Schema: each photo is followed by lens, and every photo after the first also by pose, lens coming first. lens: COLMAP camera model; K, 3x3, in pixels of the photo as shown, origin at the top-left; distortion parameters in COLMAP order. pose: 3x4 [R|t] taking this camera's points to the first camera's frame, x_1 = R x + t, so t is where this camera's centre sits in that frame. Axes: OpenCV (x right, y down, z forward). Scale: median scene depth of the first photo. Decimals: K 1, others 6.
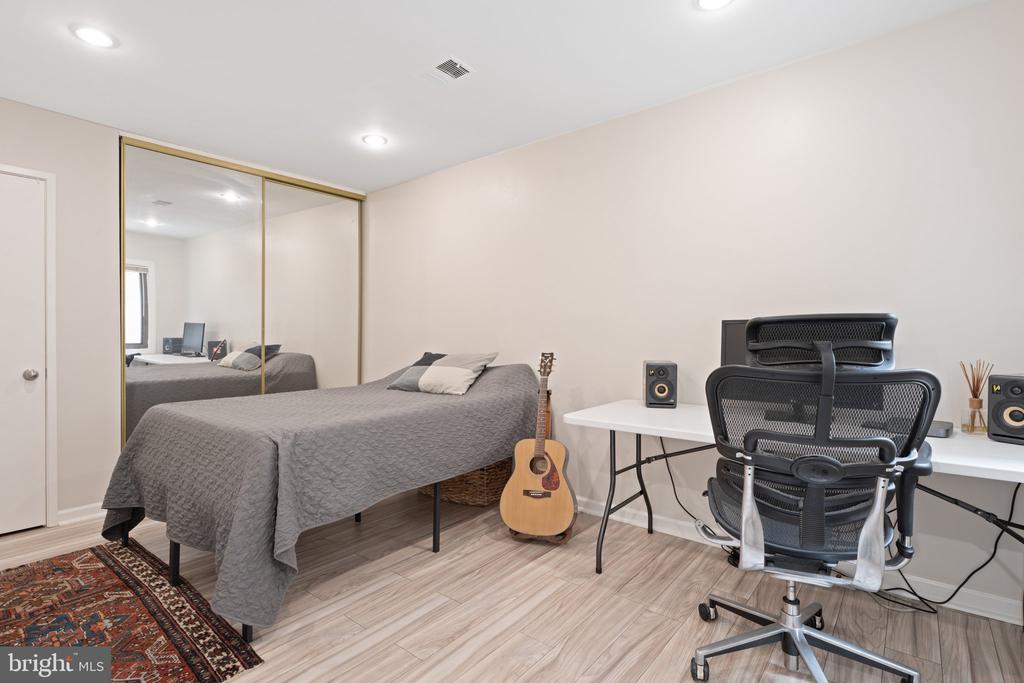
lens RADIAL K [[483.5, 0, 512.0], [0, 483.5, 341.5], [0, 0, 1]] dist [0.000193, -0.000142]
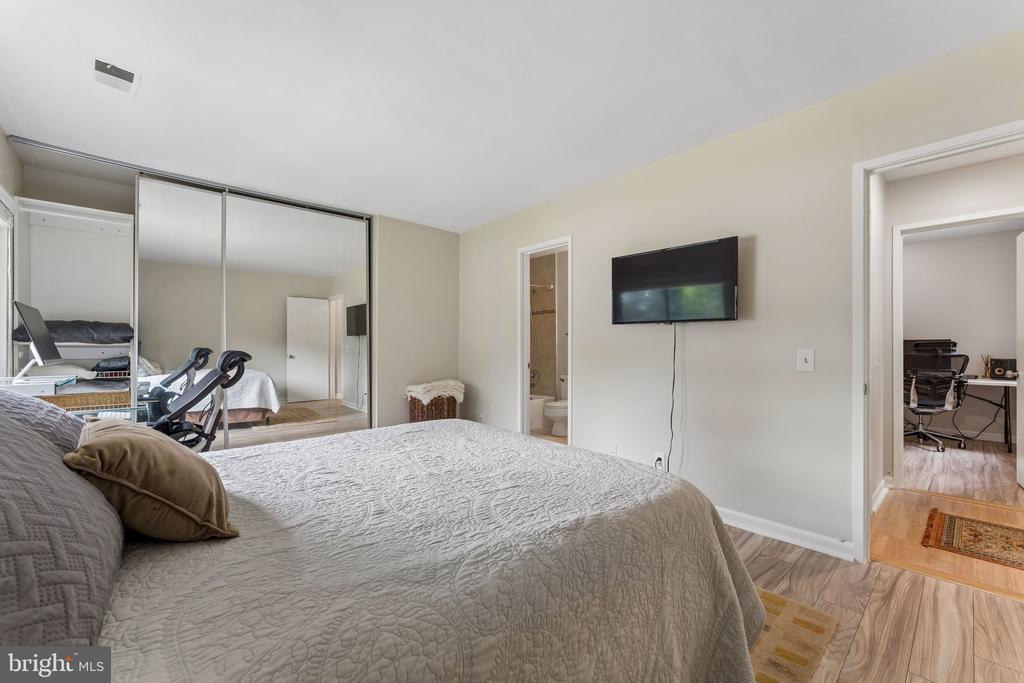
lens RADIAL K [[414.1, 0, 510.3], [0, 414.1, 348.2], [0, 0, 1]] dist [-0.000619, -0.000228]
pose [[0.989378, 0.001710, -0.145359, -2.305011], [-0.001515, 0.999998, 0.001456, 0.004974], [0.145361, -0.001221, 0.989378, -2.849564]]
